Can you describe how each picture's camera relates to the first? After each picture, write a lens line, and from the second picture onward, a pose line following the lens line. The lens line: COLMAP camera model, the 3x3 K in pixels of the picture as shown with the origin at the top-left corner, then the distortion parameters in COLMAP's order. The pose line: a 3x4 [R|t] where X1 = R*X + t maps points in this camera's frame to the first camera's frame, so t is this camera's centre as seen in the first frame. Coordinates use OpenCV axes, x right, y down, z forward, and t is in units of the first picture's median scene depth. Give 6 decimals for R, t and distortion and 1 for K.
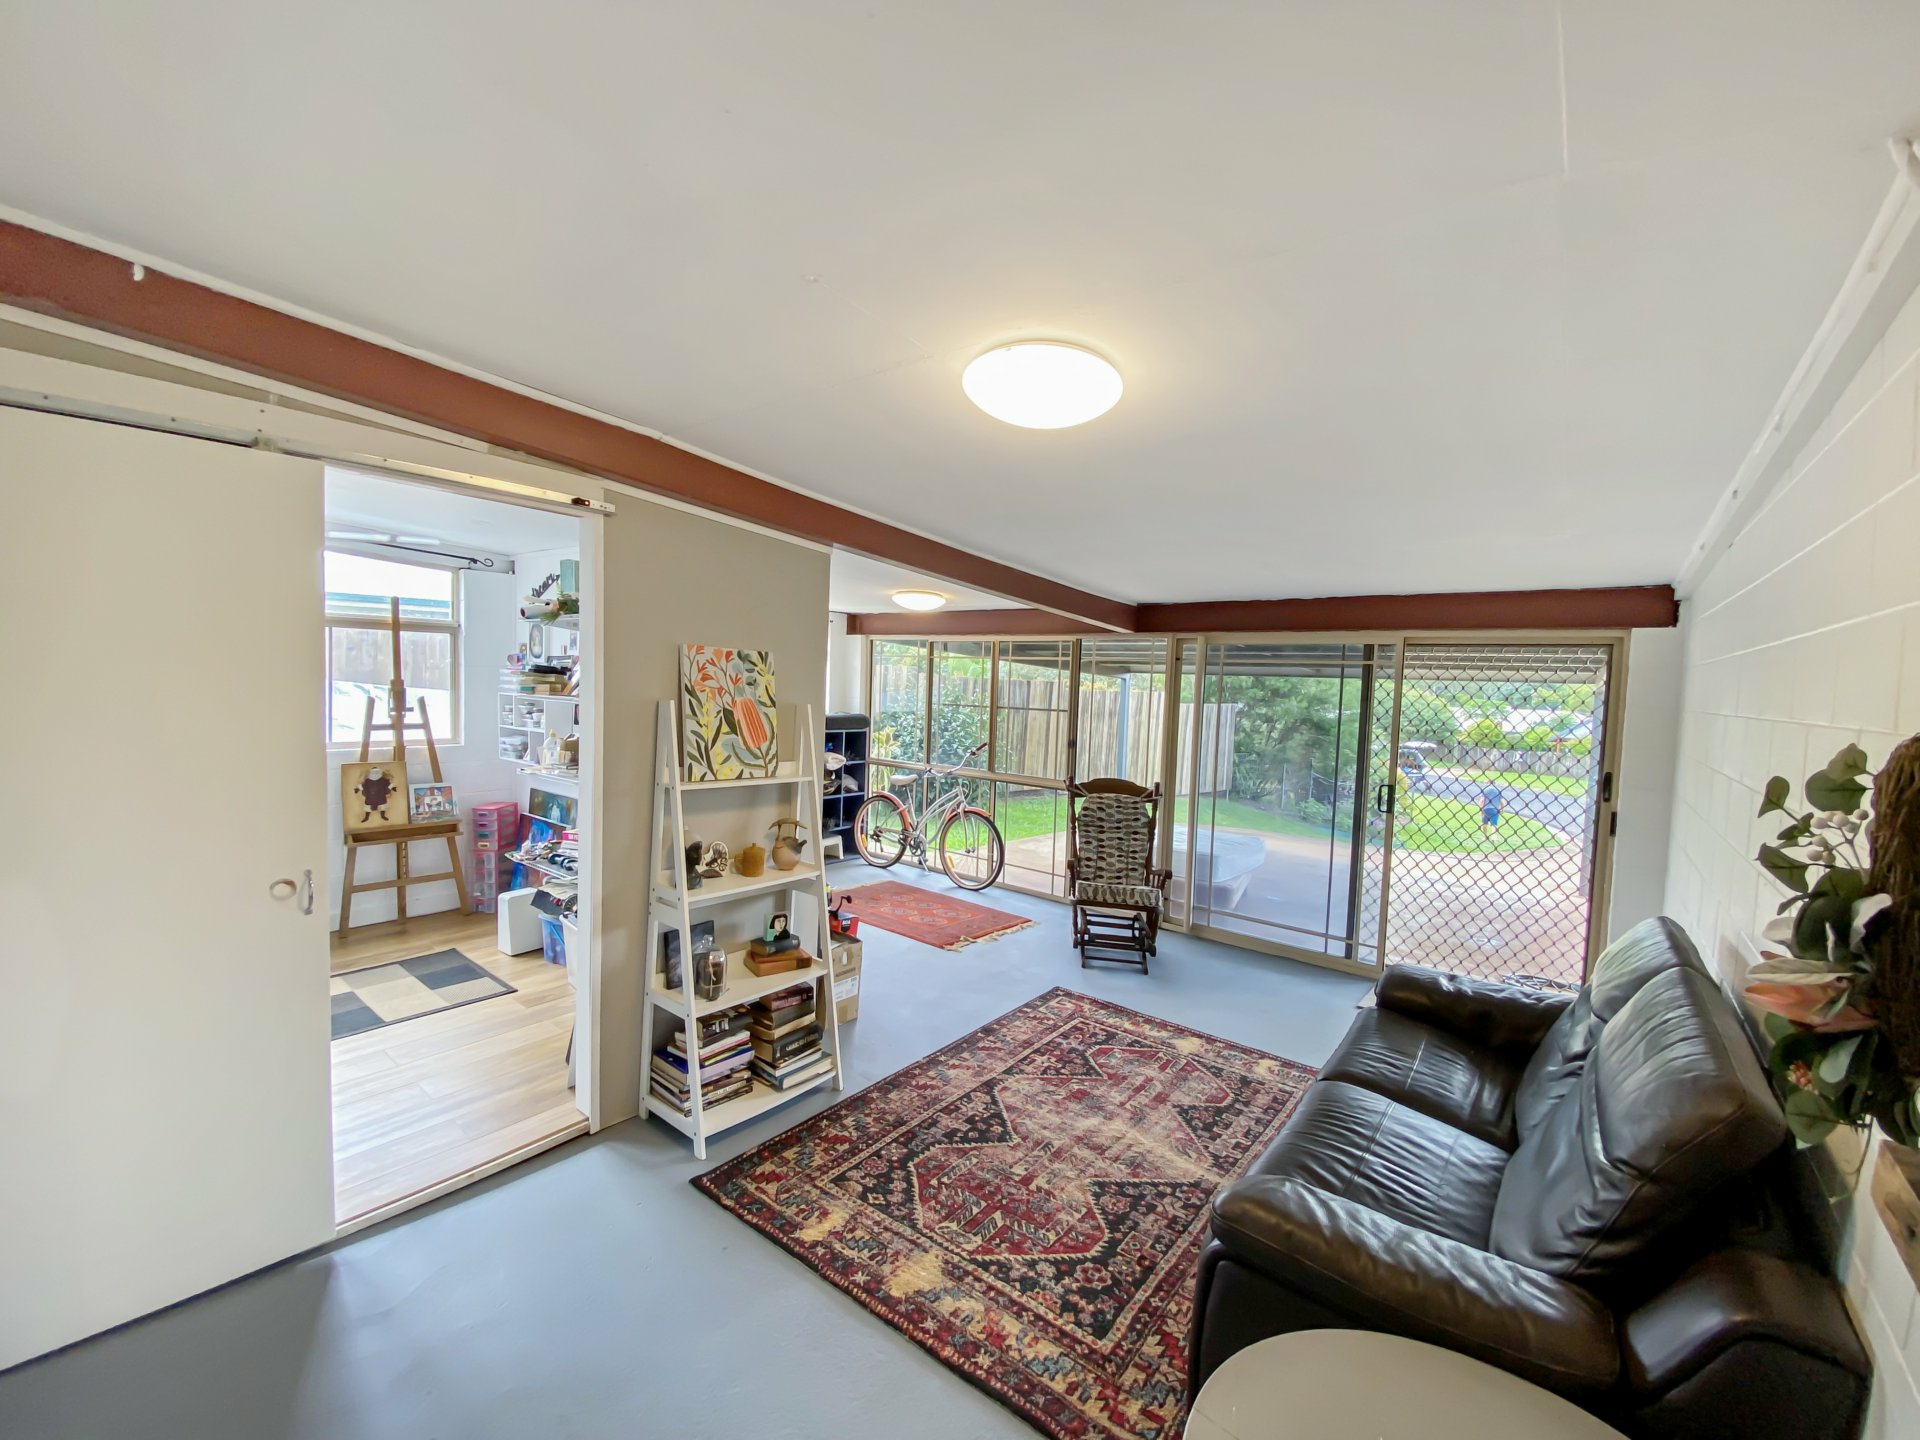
lens RADIAL K [[803.6, 0, 947.0], [0, 803.6, 712.7], [0, 0, 1]] dist [0.012617, -0.015008]
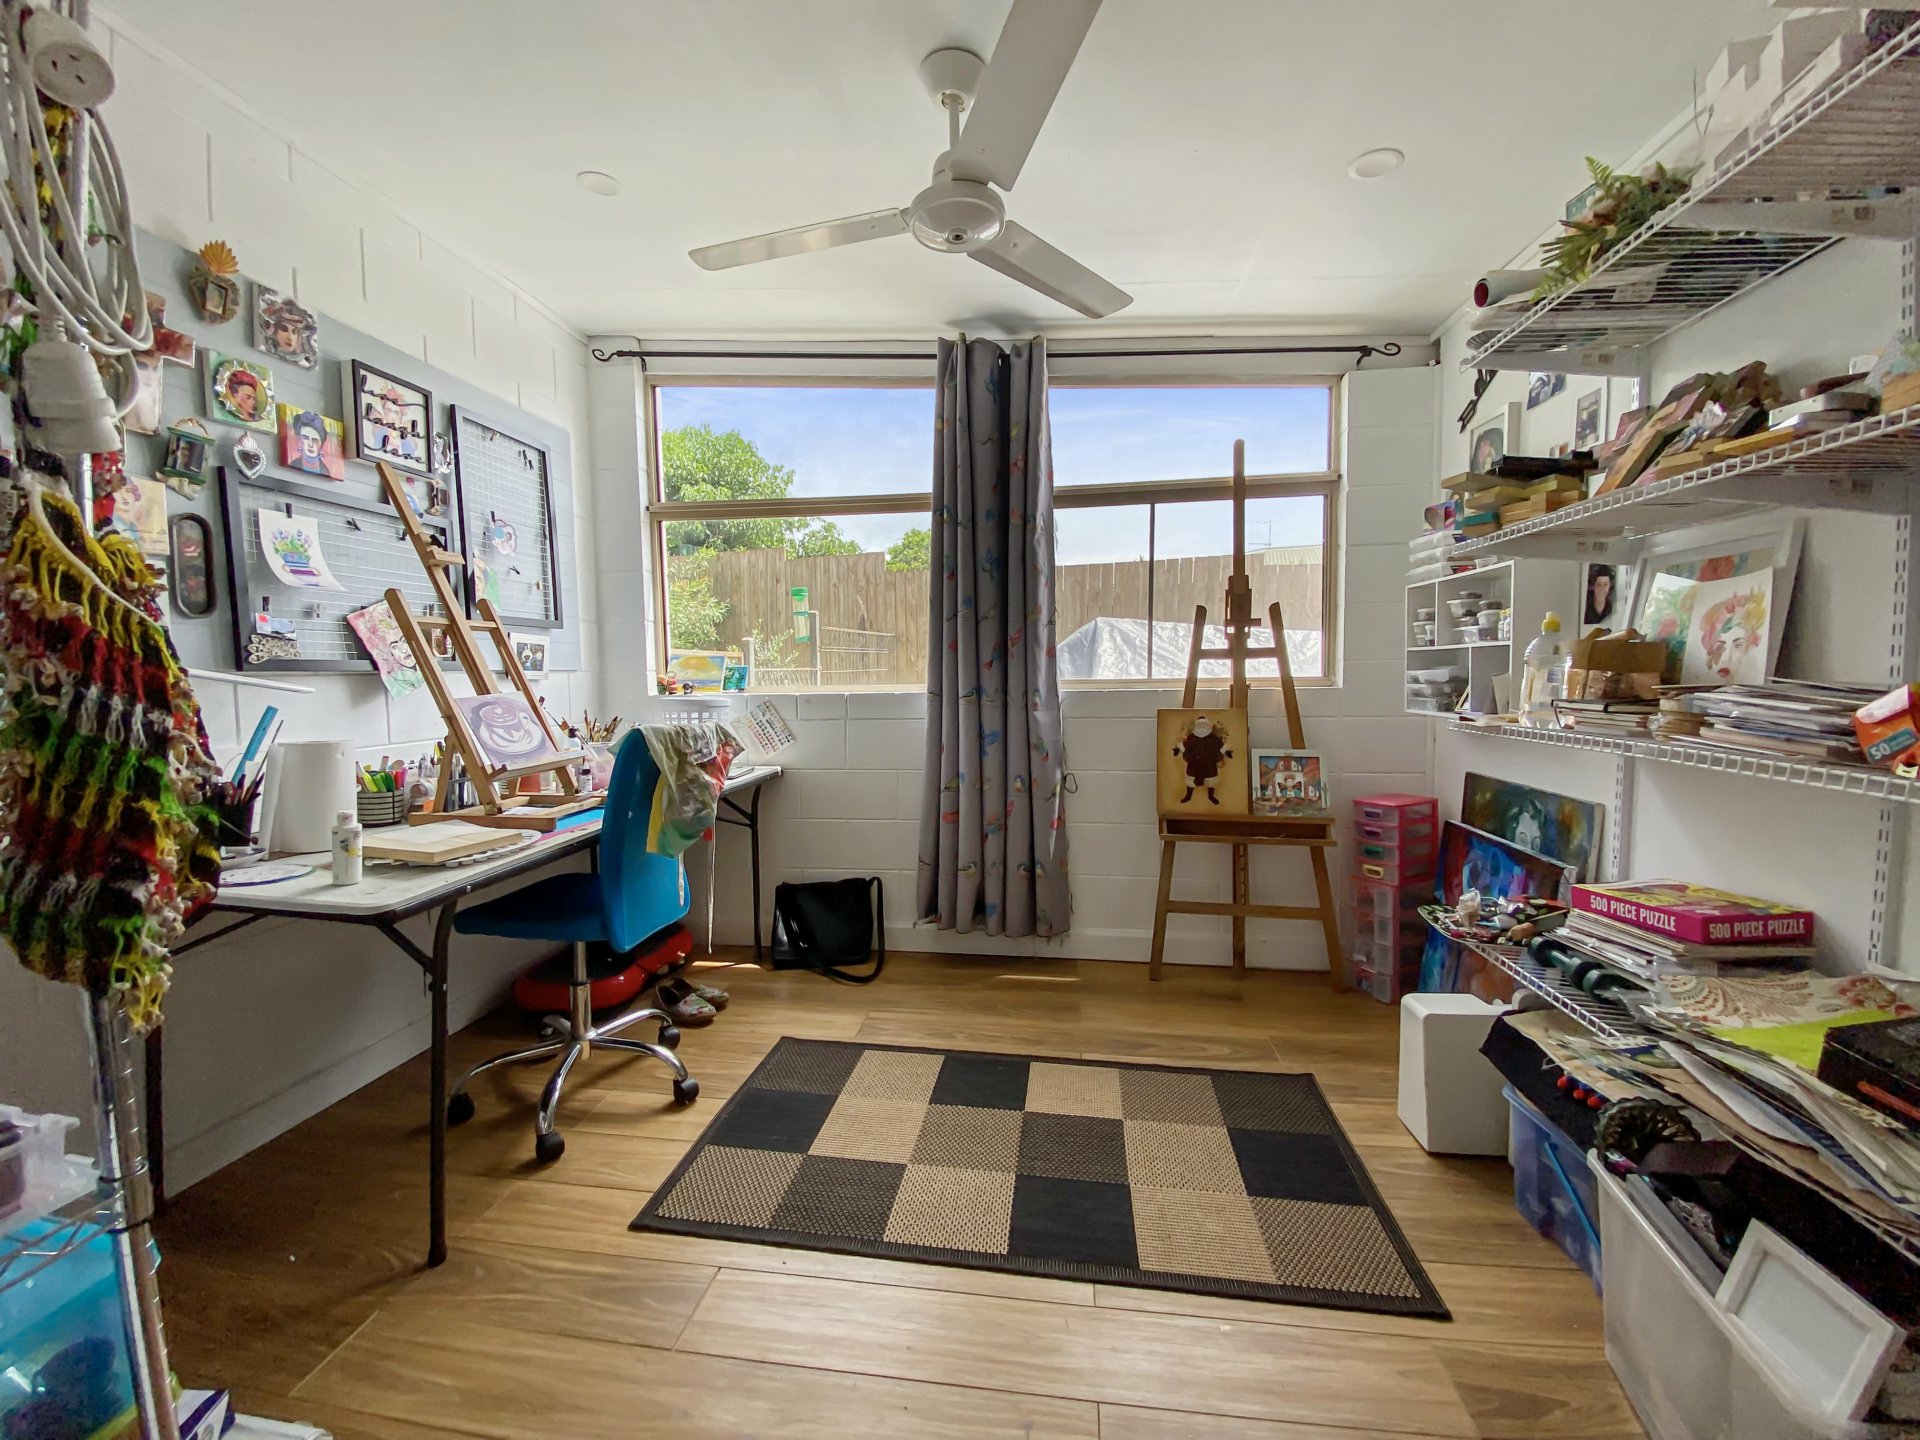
lens RADIAL K [[803.6, 0, 947.0], [0, 803.6, 712.7], [0, 0, 1]] dist [0.012617, -0.015008]
pose [[0.525613, 0.014366, -0.850603, -0.279918], [-0.014989, 0.999859, 0.007624, 0.061545], [0.850592, 0.008742, 0.525754, 0.494939]]
